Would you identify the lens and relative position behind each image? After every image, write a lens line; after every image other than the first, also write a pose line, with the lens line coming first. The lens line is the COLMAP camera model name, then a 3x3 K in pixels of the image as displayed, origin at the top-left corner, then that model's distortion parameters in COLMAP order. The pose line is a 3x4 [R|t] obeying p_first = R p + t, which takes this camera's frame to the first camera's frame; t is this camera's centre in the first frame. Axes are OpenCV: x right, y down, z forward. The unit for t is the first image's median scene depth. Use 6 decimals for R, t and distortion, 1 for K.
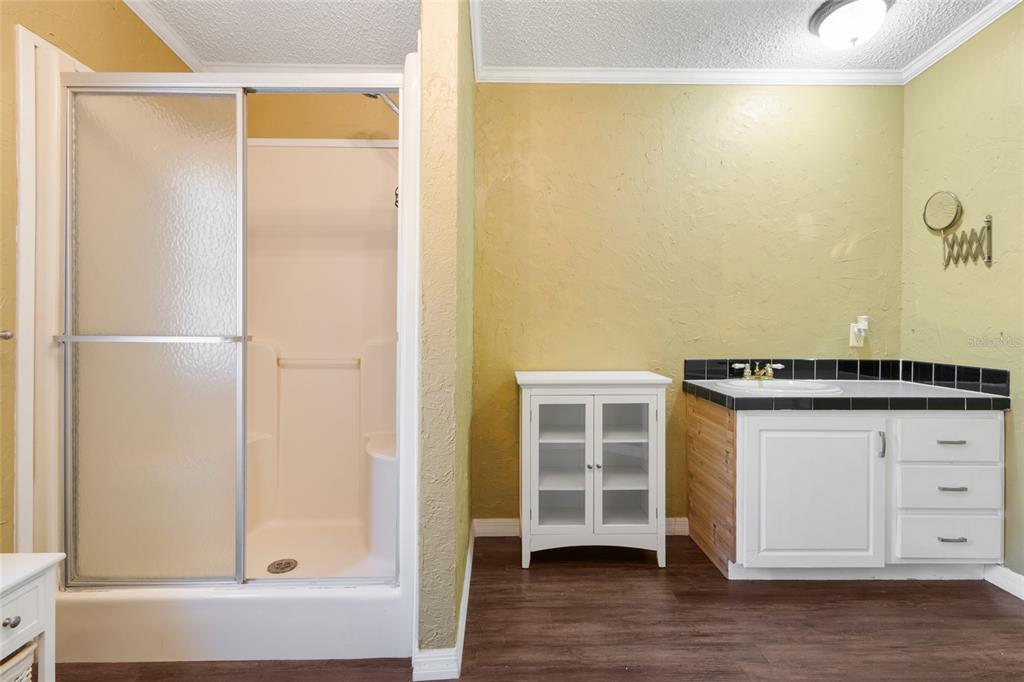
lens RADIAL K [[465.0, 0, 510.3], [0, 465.0, 331.6], [0, 0, 1]] dist [0.005201, 0.000506]
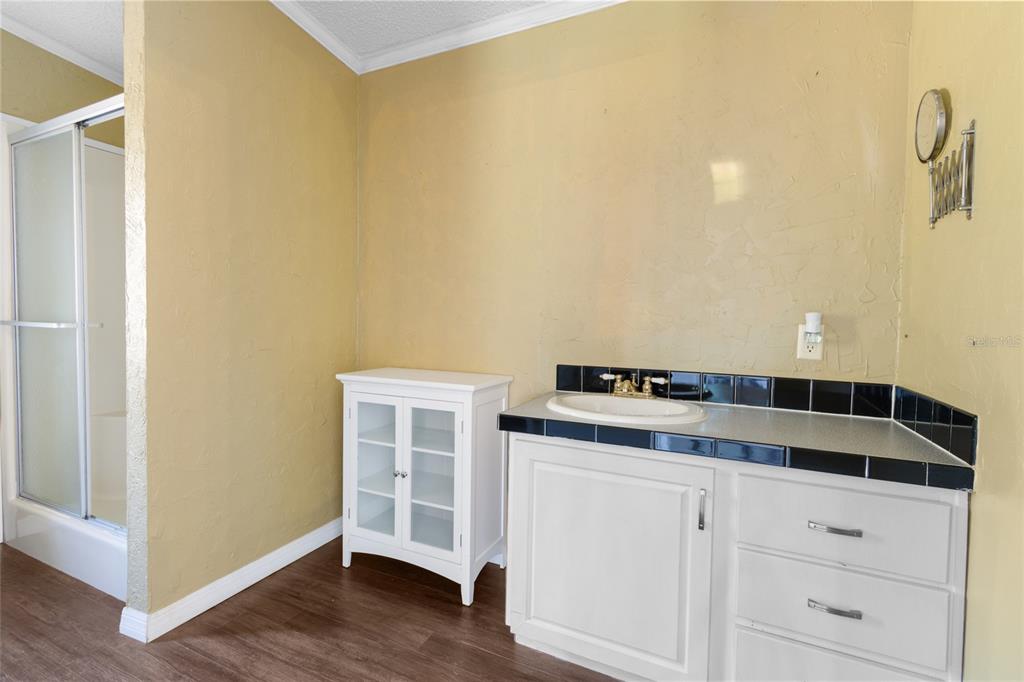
lens RADIAL K [[454.4, 0, 512.0], [0, 454.4, 341.0], [0, 0, 1]] dist [0.002218, 0.000339]
pose [[0.901033, 0.031224, -0.432624, 0.747004], [-0.022004, 0.999412, 0.026302, -0.000688], [0.433191, -0.014179, 0.901191, 0.294773]]
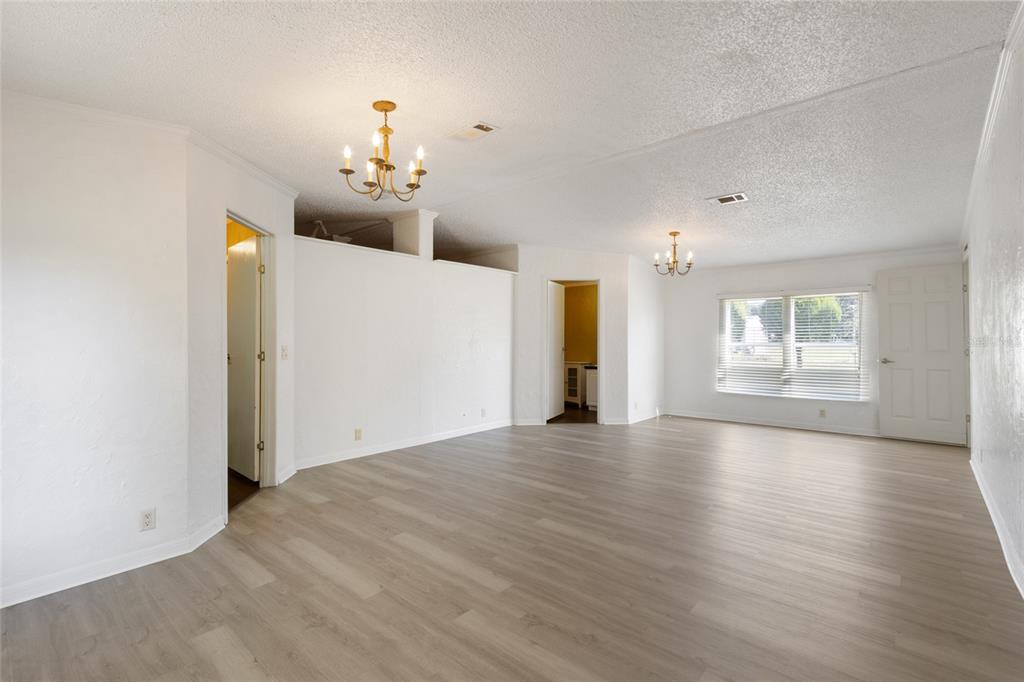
lens RADIAL K [[465.0, 0, 510.3], [0, 465.0, 331.6], [0, 0, 1]] dist [0.005201, 0.000506]
pose [[0.743942, -0.014311, -0.668091, 2.670335], [-0.006861, 0.999554, -0.029051, -0.054126], [0.668209, 0.026196, 0.743513, -2.553896]]
